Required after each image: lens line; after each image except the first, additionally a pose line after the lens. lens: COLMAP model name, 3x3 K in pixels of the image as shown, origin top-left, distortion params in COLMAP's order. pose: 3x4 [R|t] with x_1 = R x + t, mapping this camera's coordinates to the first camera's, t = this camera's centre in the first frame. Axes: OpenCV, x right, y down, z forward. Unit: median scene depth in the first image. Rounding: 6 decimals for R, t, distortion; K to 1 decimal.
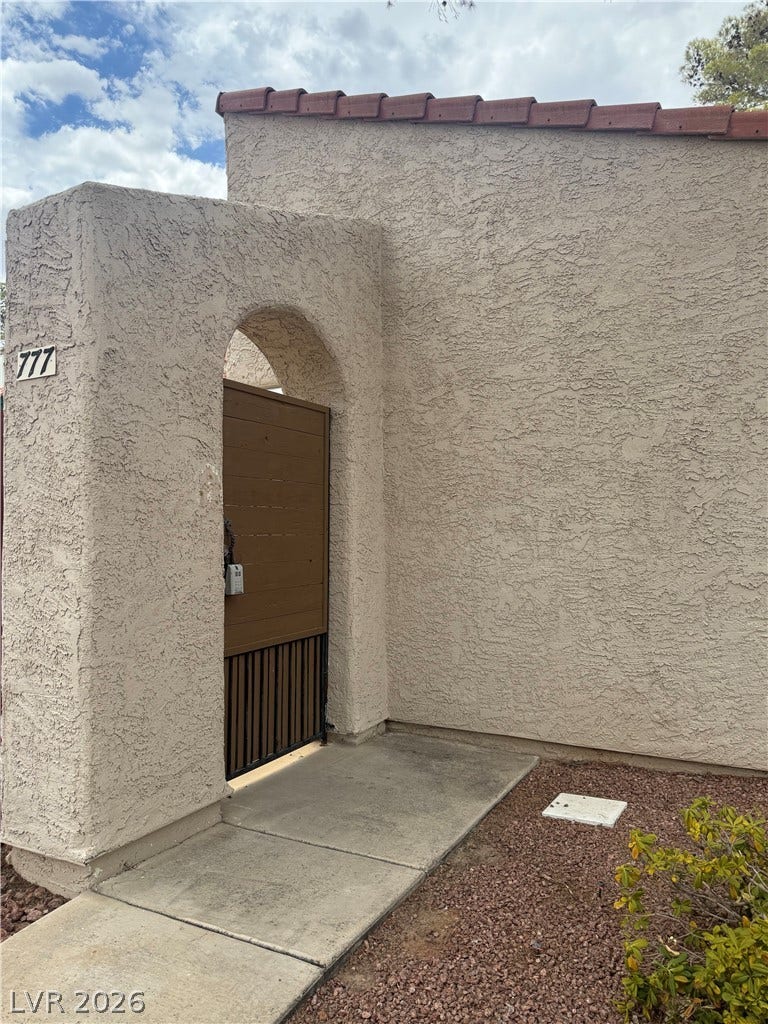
lens RADIAL K [[710.0, 0, 381.2], [0, 710.0, 512.2], [0, 0, 1]] dist [0.022414, -0.016142]
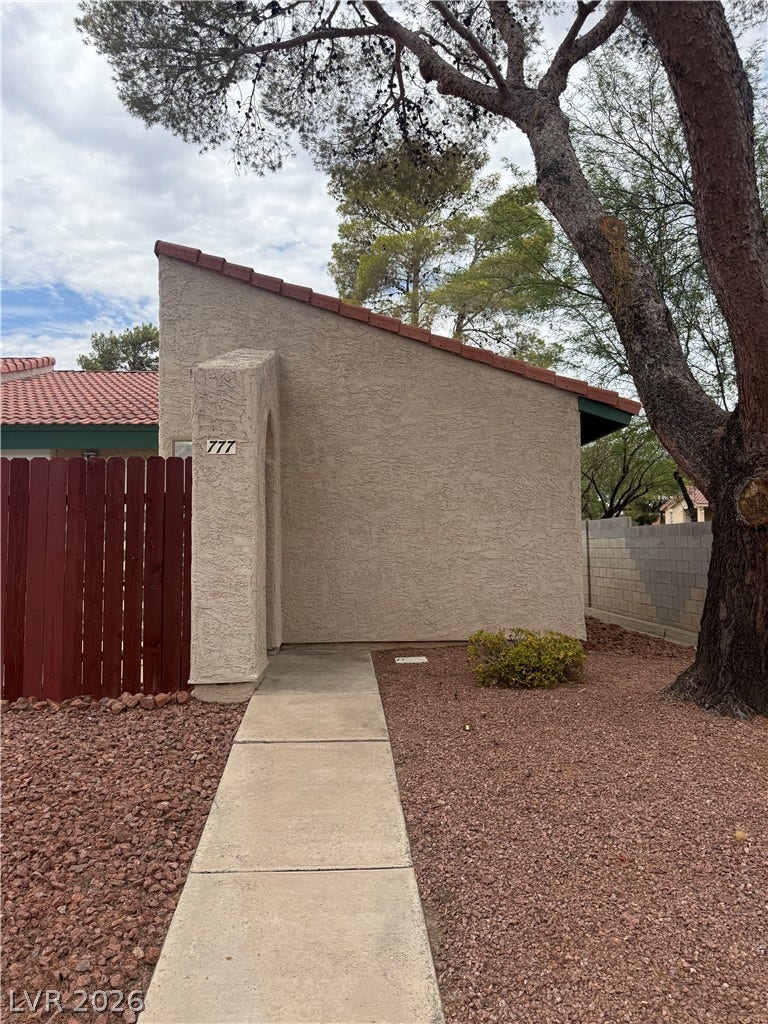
lens RADIAL K [[710.0, 0, 384.4], [0, 710.0, 506.5], [0, 0, 1]] dist [0.022414, -0.016142]
pose [[0.846314, 0.030711, 0.531798, -0.799701], [-0.015194, 0.999322, -0.033531, 0.017561], [-0.532467, 0.020298, 0.846207, -0.674828]]
